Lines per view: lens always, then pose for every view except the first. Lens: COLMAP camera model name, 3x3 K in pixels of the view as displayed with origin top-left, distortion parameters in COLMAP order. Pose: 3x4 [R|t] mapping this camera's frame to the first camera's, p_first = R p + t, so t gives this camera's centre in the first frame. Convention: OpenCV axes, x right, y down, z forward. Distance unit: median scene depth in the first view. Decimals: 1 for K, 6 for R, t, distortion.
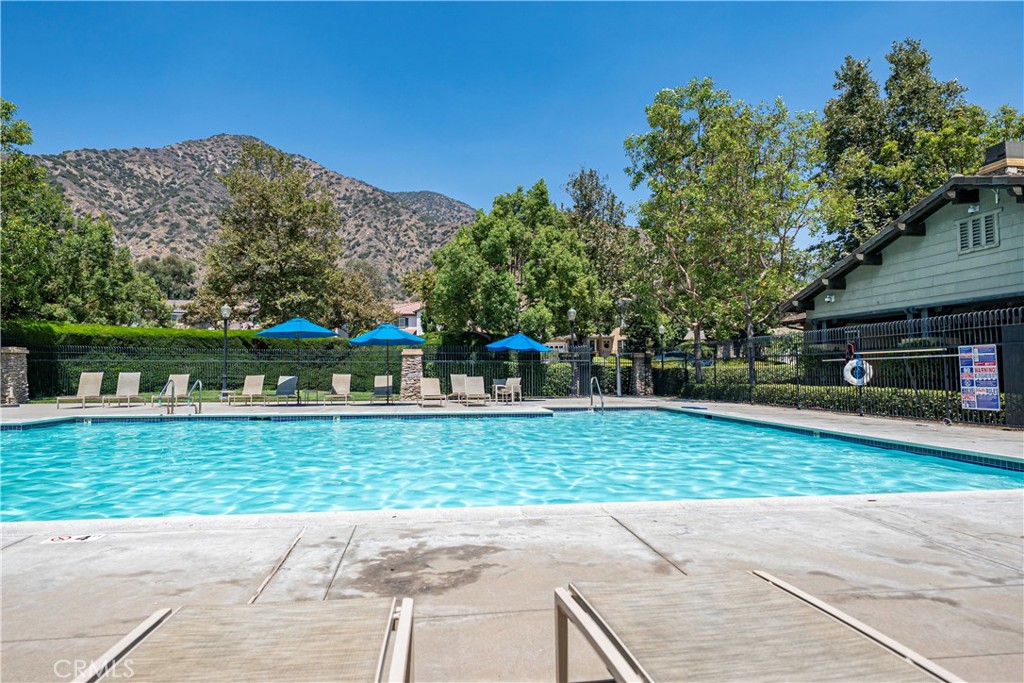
lens RADIAL K [[595.3, 0, 513.6], [0, 595.3, 342.1], [0, 0, 1]] dist [-0.003904, -0.000461]
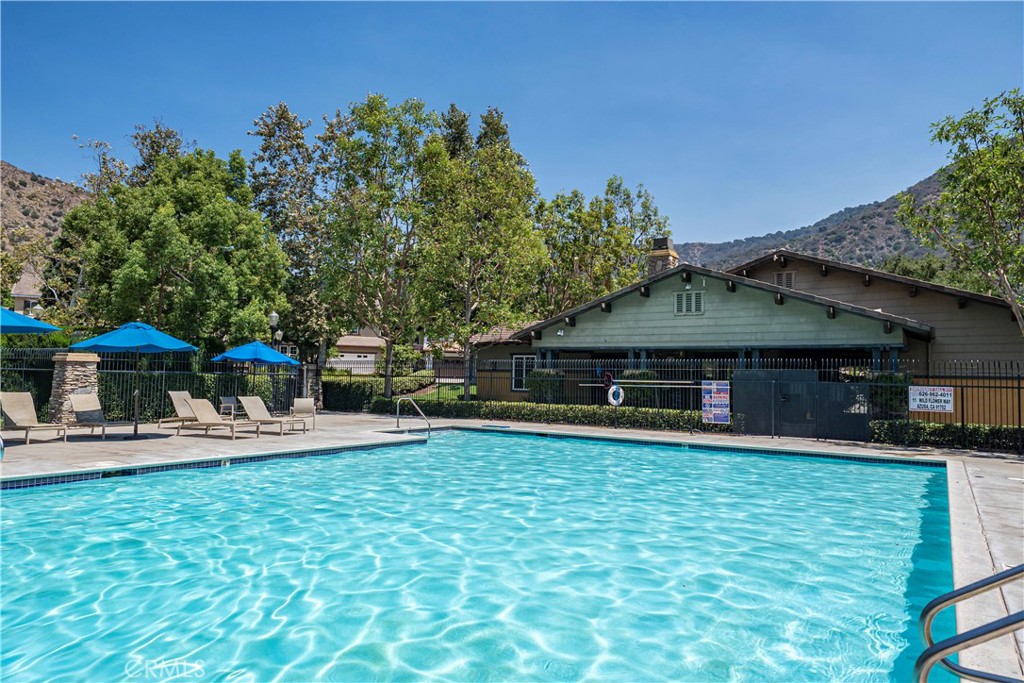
lens RADIAL K [[646.8, 0, 510.9], [0, 646.8, 342.8], [0, 0, 1]] dist [-0.000169, -0.000841]
pose [[0.668174, 0.055478, 0.741933, -0.454776], [-0.057944, 0.998067, -0.022447, -0.013989], [-0.741745, -0.027992, 0.670098, 0.153100]]
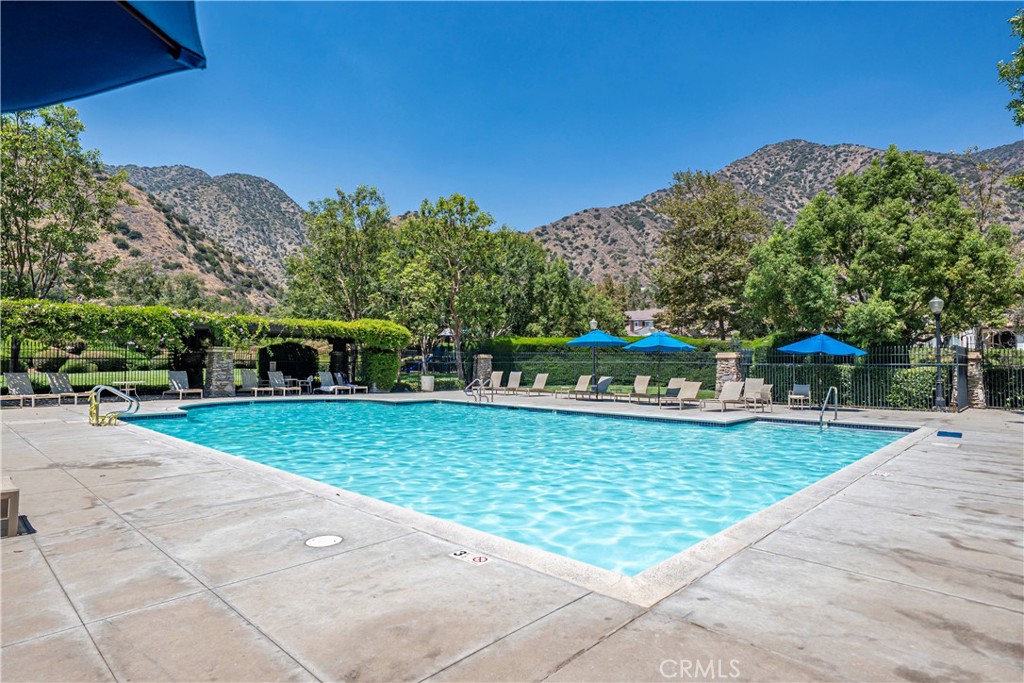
lens RADIAL K [[559.6, 0, 509.7], [0, 559.6, 341.6], [0, 0, 1]] dist [0.001501, -0.000345]
pose [[0.621326, -0.026423, -0.783106, 0.408961], [0.030096, 0.999499, -0.009846, -0.009921], [0.782974, -0.017451, 0.621810, 0.122606]]
